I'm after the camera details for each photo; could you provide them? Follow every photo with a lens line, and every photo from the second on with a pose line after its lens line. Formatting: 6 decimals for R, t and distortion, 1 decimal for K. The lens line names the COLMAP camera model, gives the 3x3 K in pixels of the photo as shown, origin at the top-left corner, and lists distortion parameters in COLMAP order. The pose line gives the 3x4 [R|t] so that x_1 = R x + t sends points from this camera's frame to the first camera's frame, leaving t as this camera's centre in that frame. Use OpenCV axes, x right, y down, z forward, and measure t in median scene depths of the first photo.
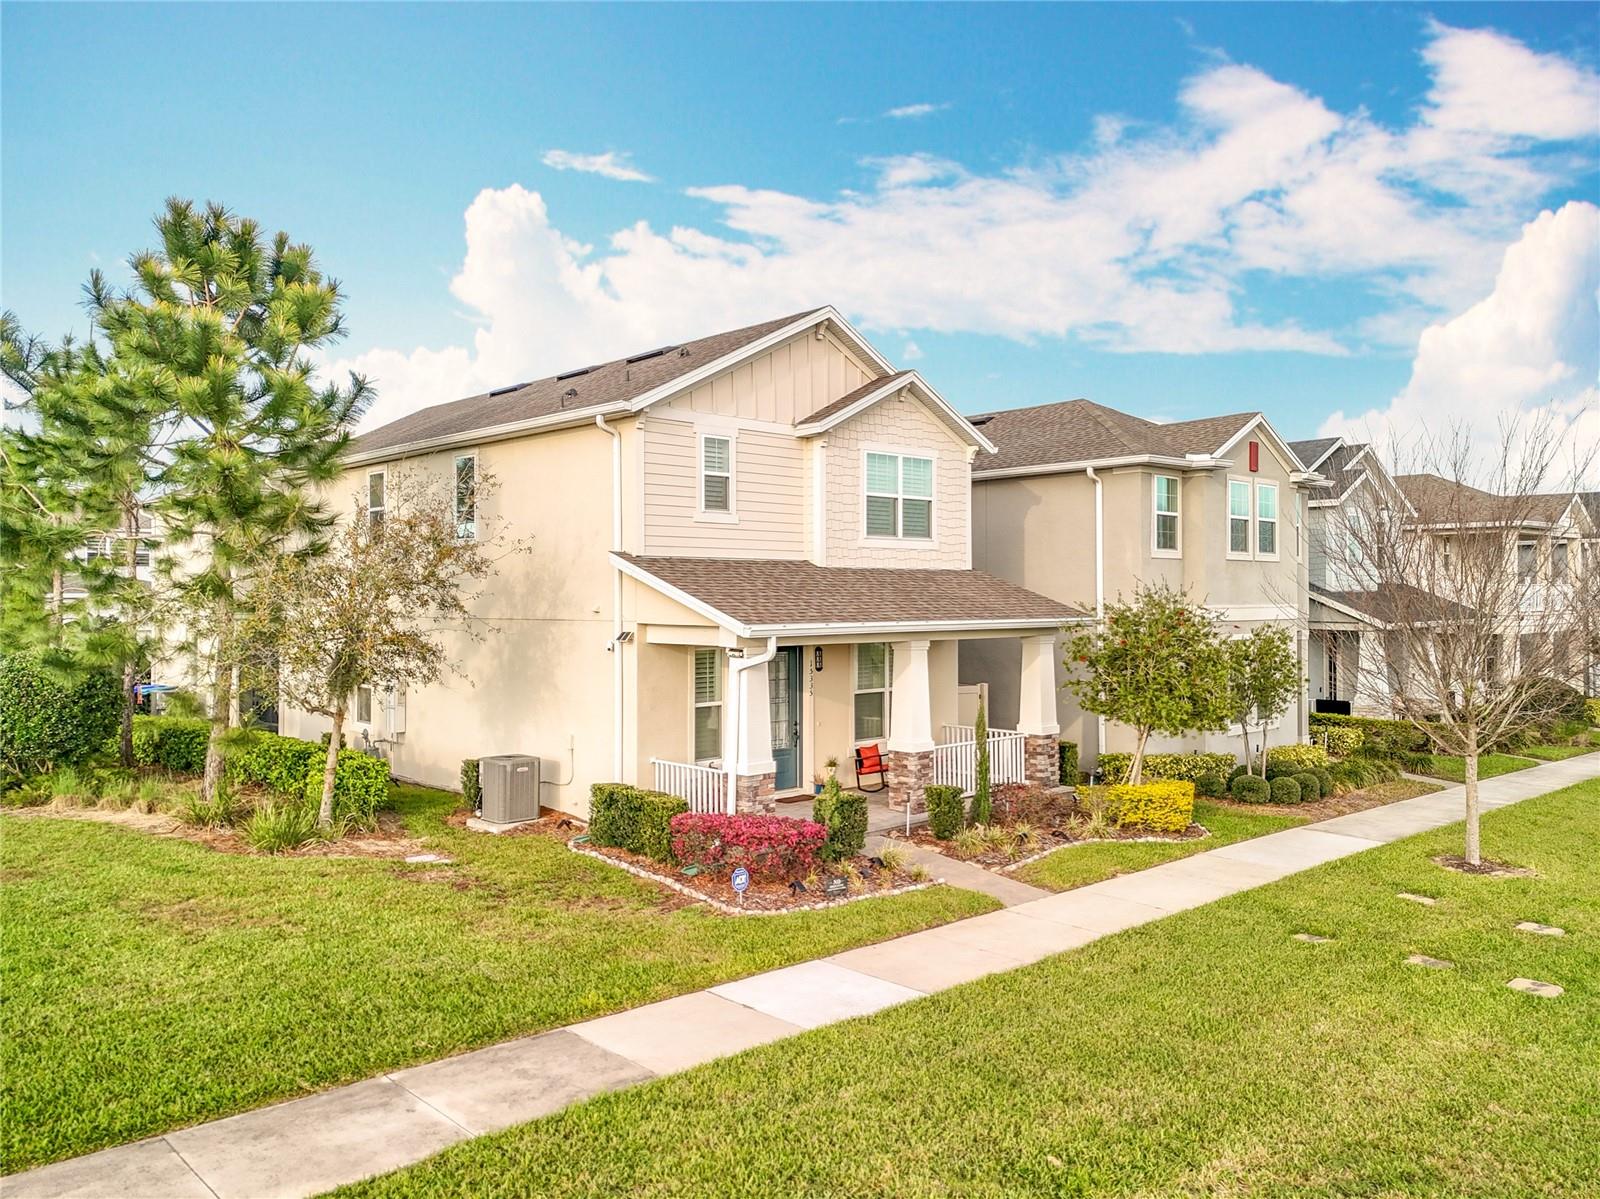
lens RADIAL K [[1188.7, 0, 792.7], [0, 1188.7, 597.2], [0, 0, 1]] dist [0.094263, -0.099266]
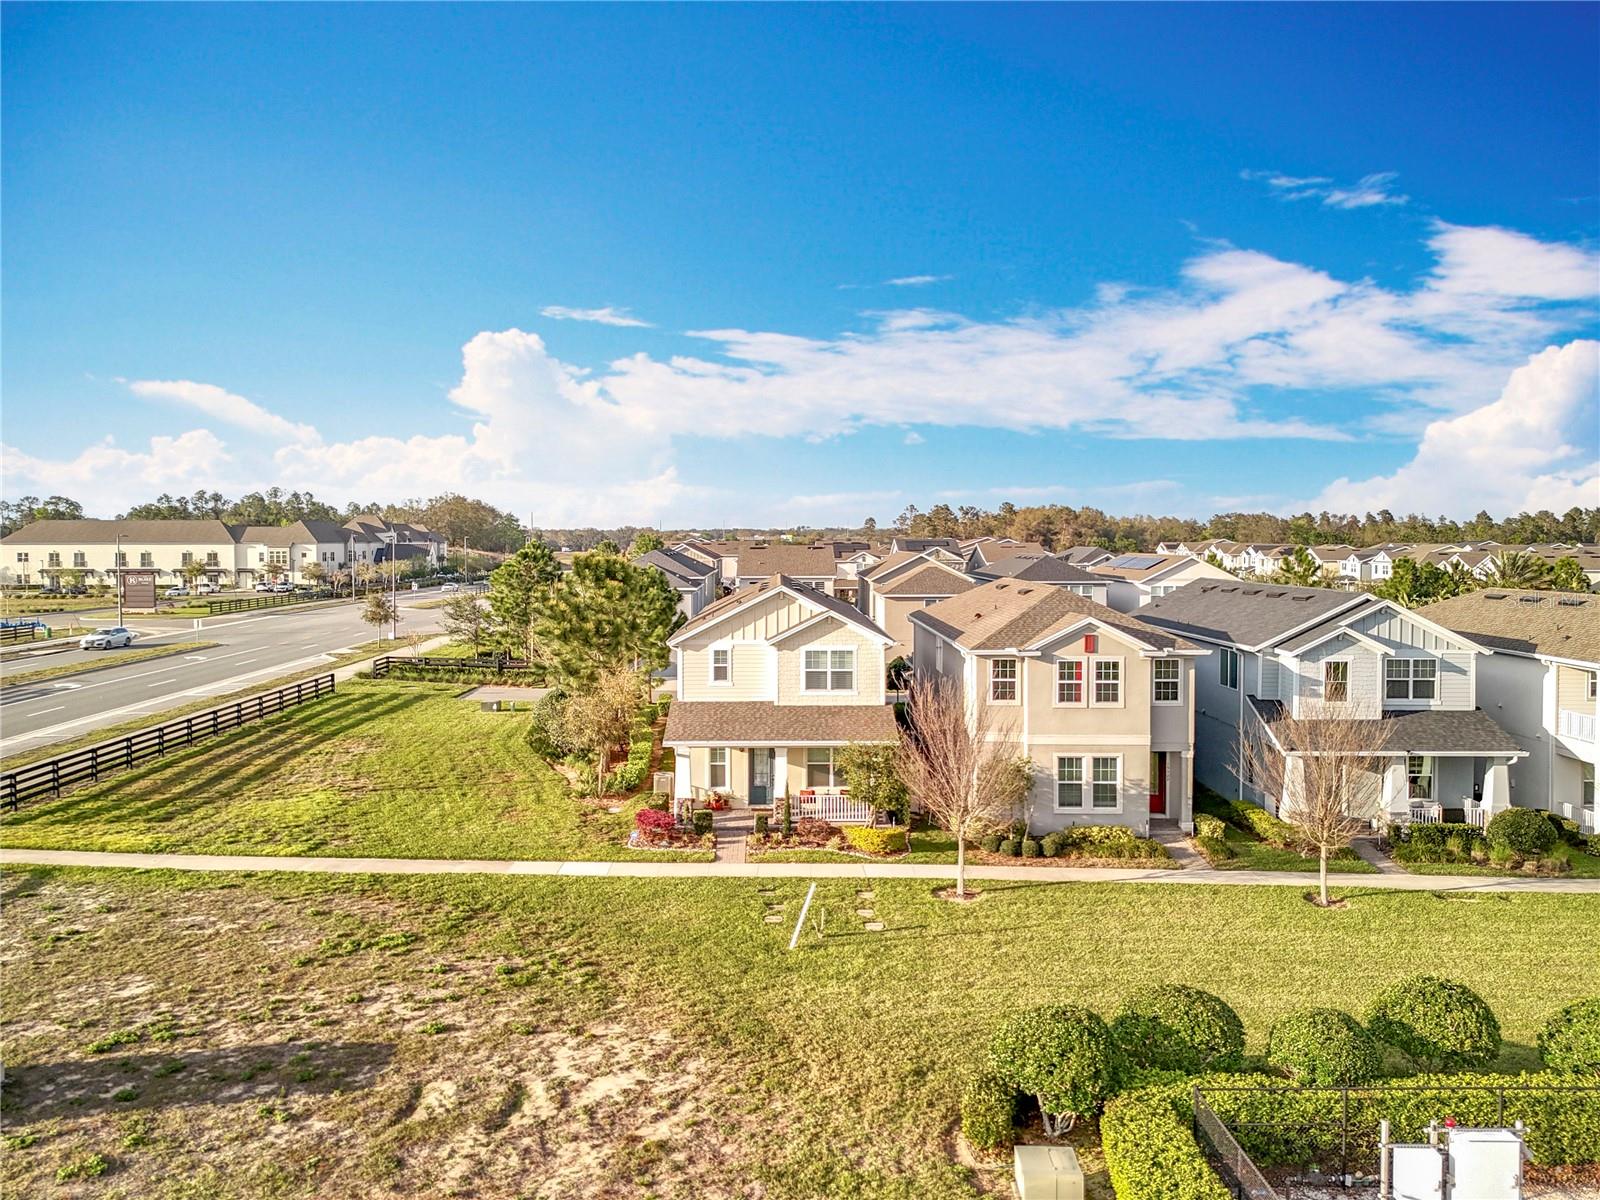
lens RADIAL K [[1188.7, 0, 792.7], [0, 1188.7, 597.7], [0, 0, 1]] dist [0.094263, -0.099266]
pose [[0.739221, 0.035375, -0.672533, 1.487505], [-0.003593, 0.998812, 0.048588, -0.325611], [0.673453, -0.033501, 0.738470, -0.572710]]
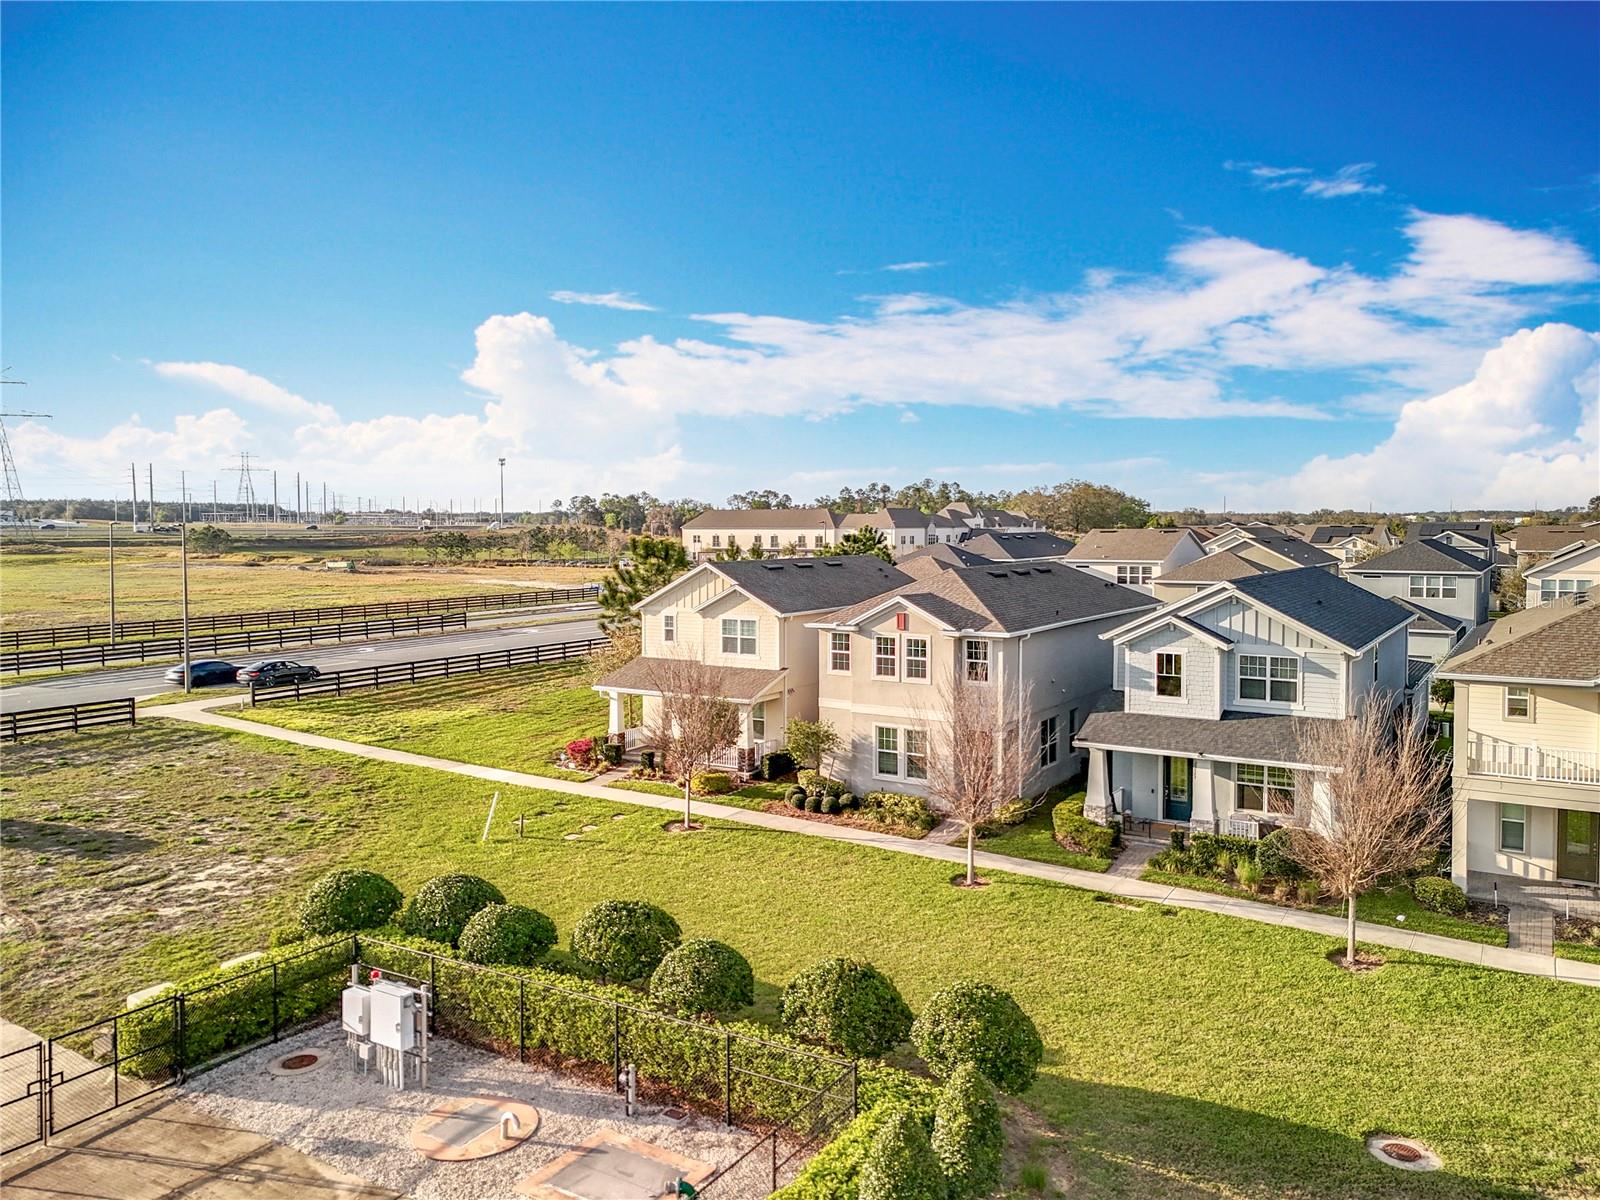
lens RADIAL K [[1184.8, 0, 833.8], [0, 1184.8, 606.4], [0, 0, 1]] dist [0.096042, -0.091672]
pose [[0.266823, 0.068797, -0.961287, 2.503820], [-0.003411, 0.997510, 0.070443, -0.326566], [0.963740, -0.015517, 0.266393, 0.590824]]
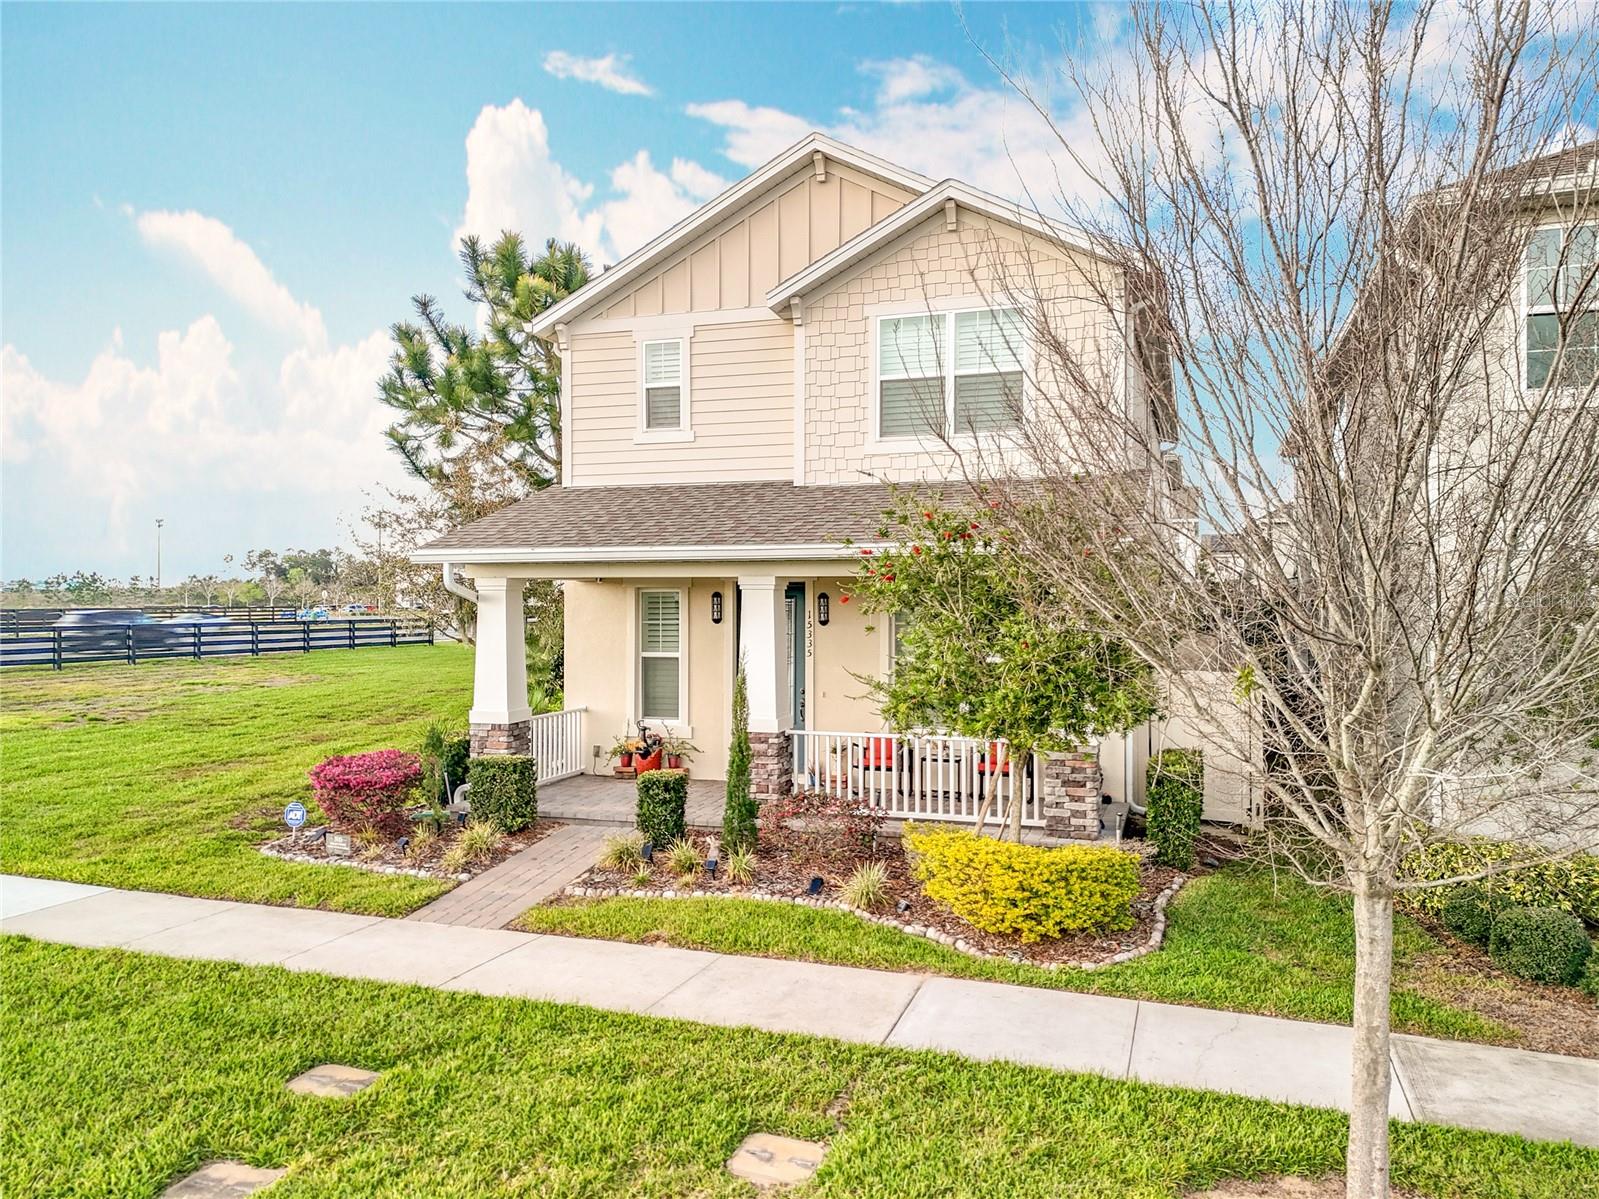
lens RADIAL K [[1187.9, 0, 792.2], [0, 1187.9, 597.2], [0, 0, 1]] dist [0.094263, -0.099266]
pose [[0.462867, -0.003359, -0.886421, 0.685956], [-0.002205, 0.999985, -0.004941, 0.048872], [0.886425, 0.004242, 0.462853, 0.639765]]
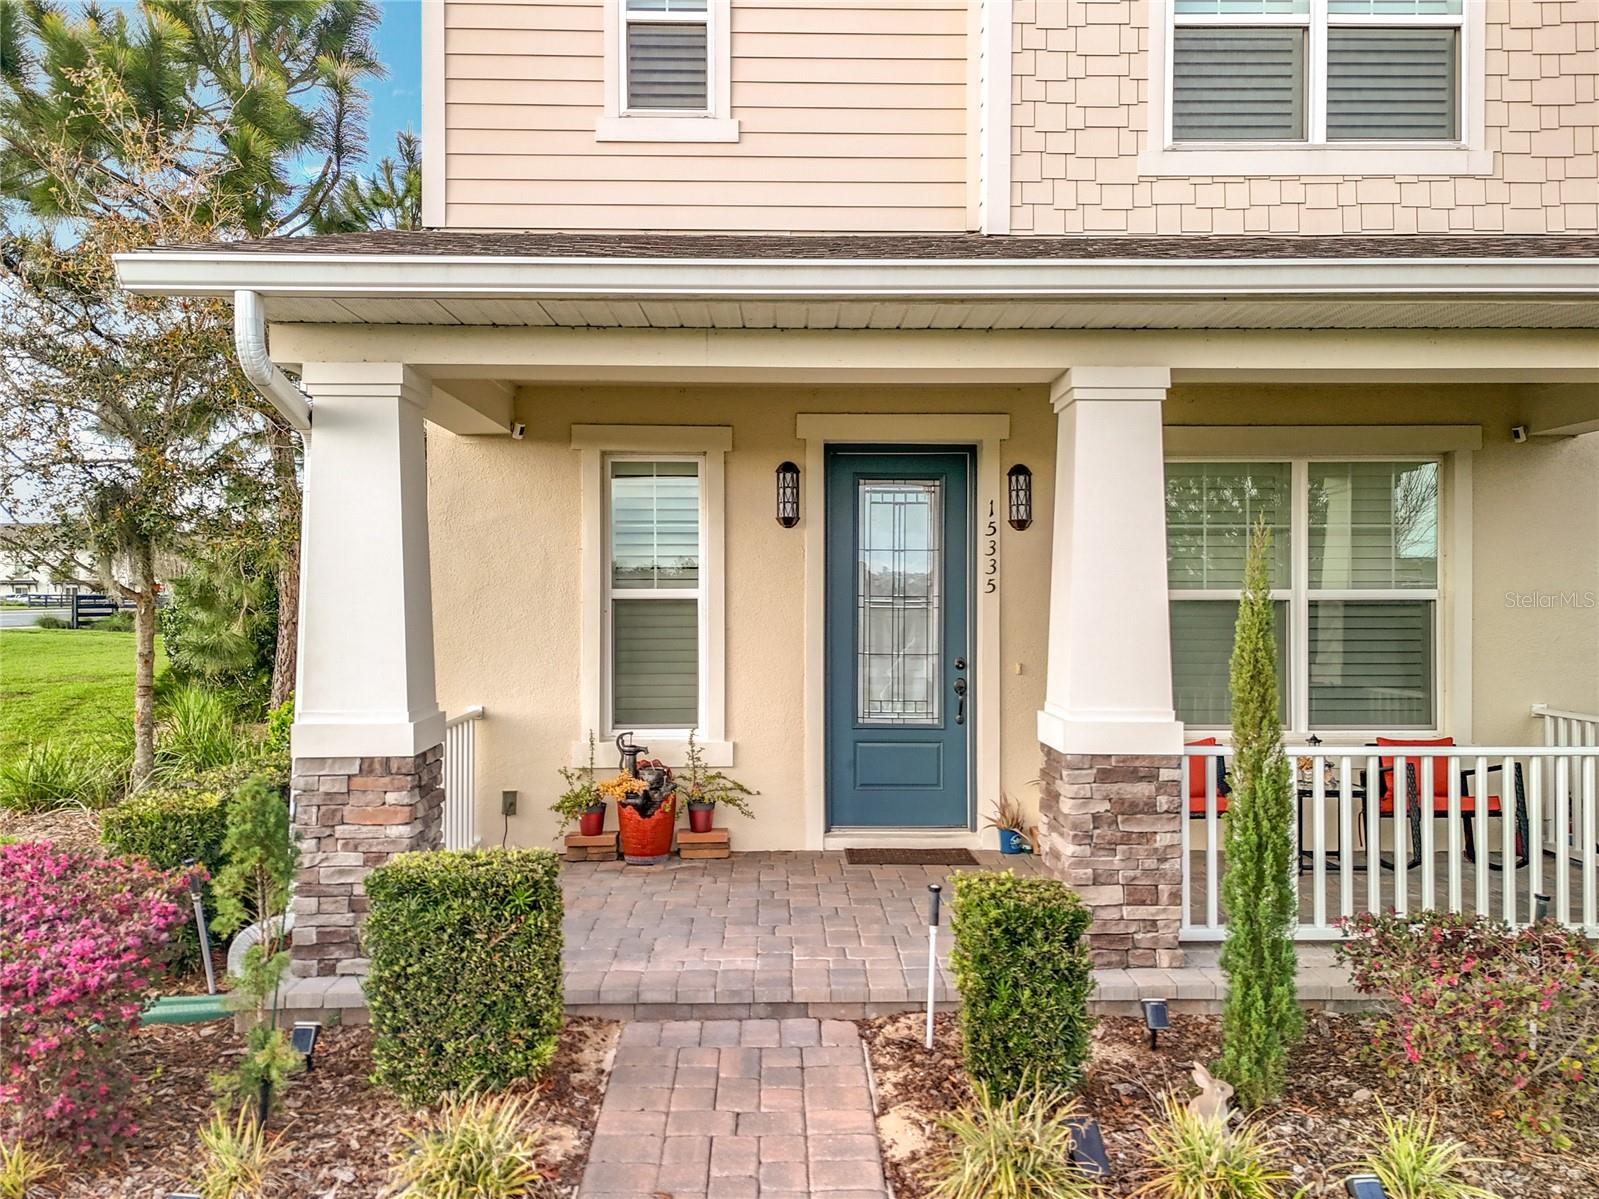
lens RADIAL K [[1187.9, 0, 792.2], [0, 1187.9, 597.2], [0, 0, 1]] dist [0.094263, -0.099266]
pose [[0.739464, -0.000154, -0.673196, 0.224353], [-0.003204, 0.999988, -0.003748, 0.086272], [0.673188, 0.004928, 0.739455, 0.679307]]
